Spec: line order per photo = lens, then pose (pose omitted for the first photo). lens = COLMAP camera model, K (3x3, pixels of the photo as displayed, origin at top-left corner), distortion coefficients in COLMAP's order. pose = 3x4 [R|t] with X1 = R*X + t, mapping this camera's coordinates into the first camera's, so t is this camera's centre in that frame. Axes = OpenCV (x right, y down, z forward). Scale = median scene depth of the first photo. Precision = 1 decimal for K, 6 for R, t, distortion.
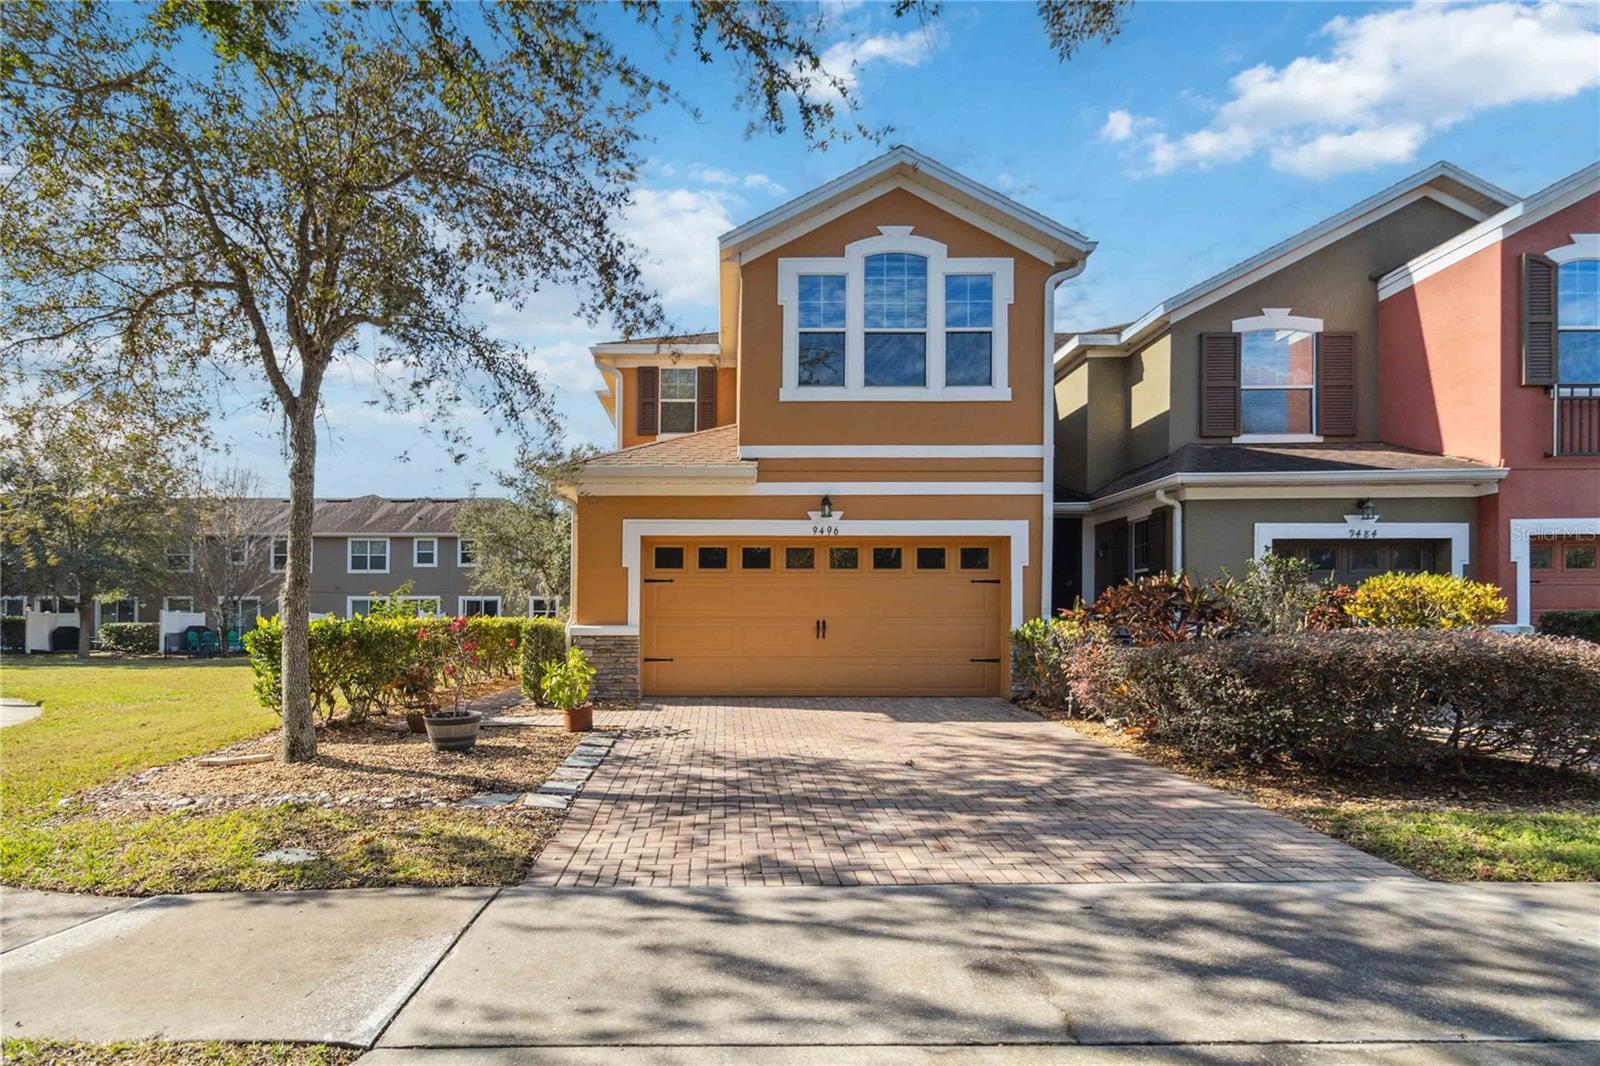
lens RADIAL K [[778.4, 0, 797.5], [0, 778.4, 617.7], [0, 0, 1]] dist [0.000527, 0.000227]
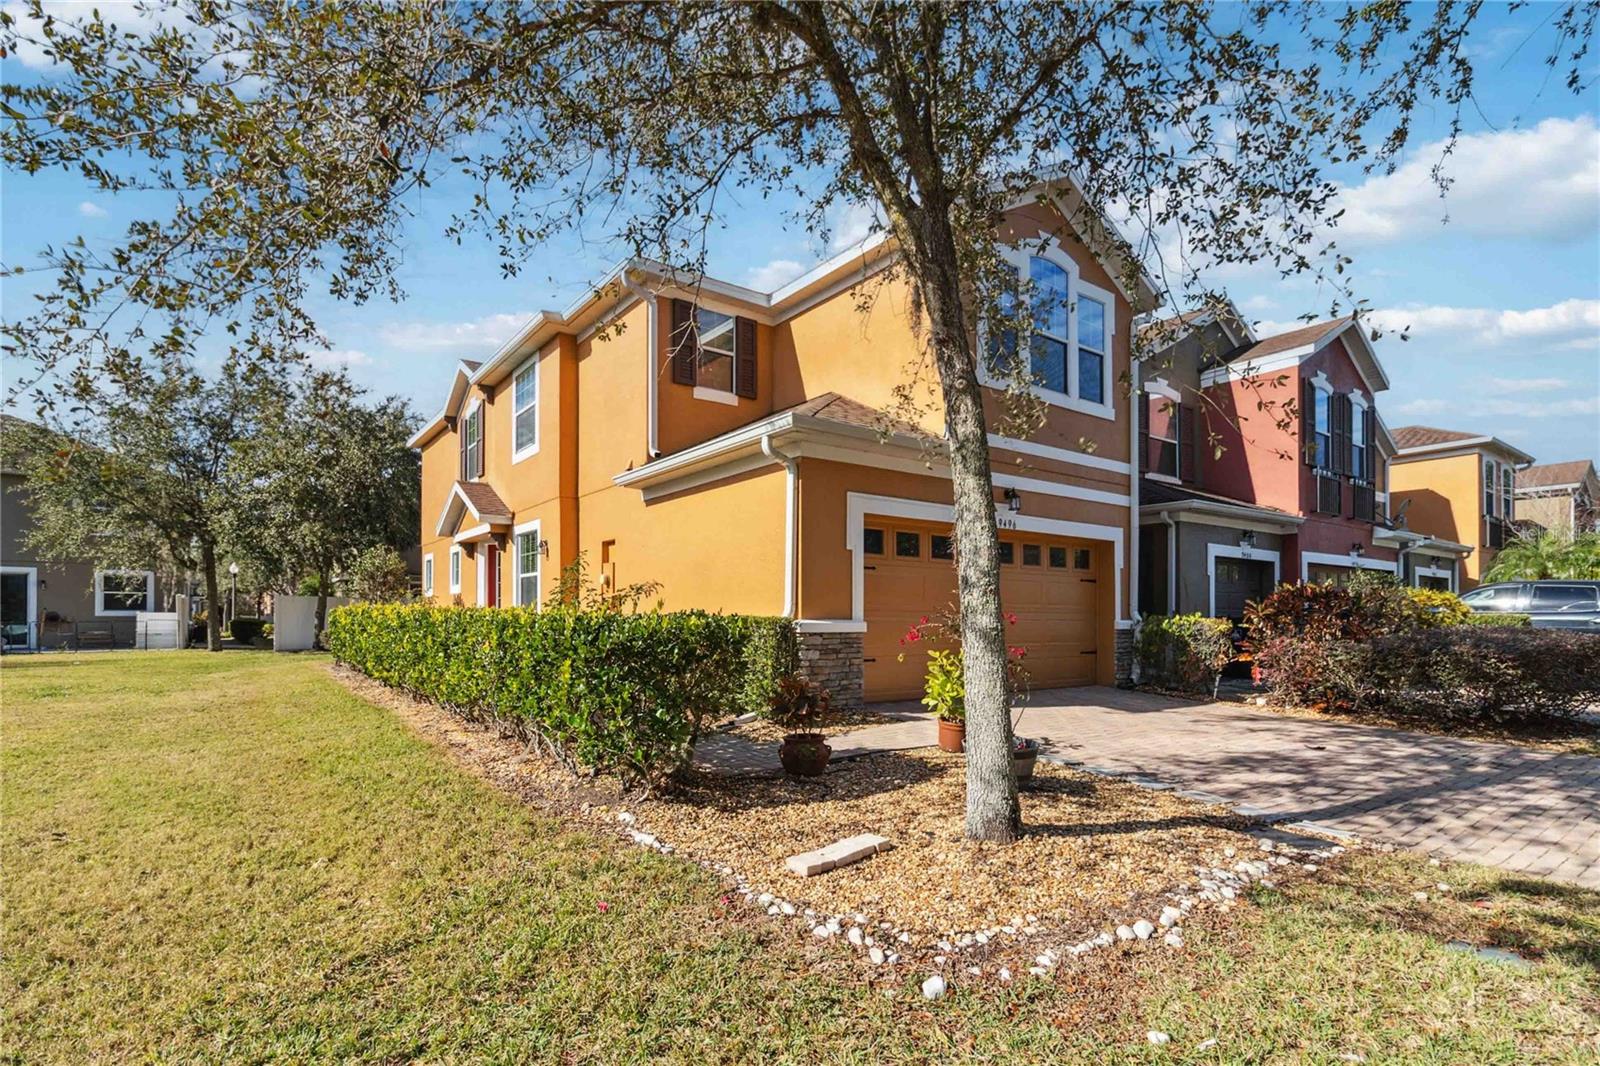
lens RADIAL K [[778.4, 0, 797.5], [0, 778.4, 617.7], [0, 0, 1]] dist [0.000527, 0.000227]
pose [[0.798399, 0.003443, 0.602119, -0.763126], [-0.003328, 0.999994, -0.001304, 0.008808], [-0.602119, -0.000963, 0.798405, 0.374777]]
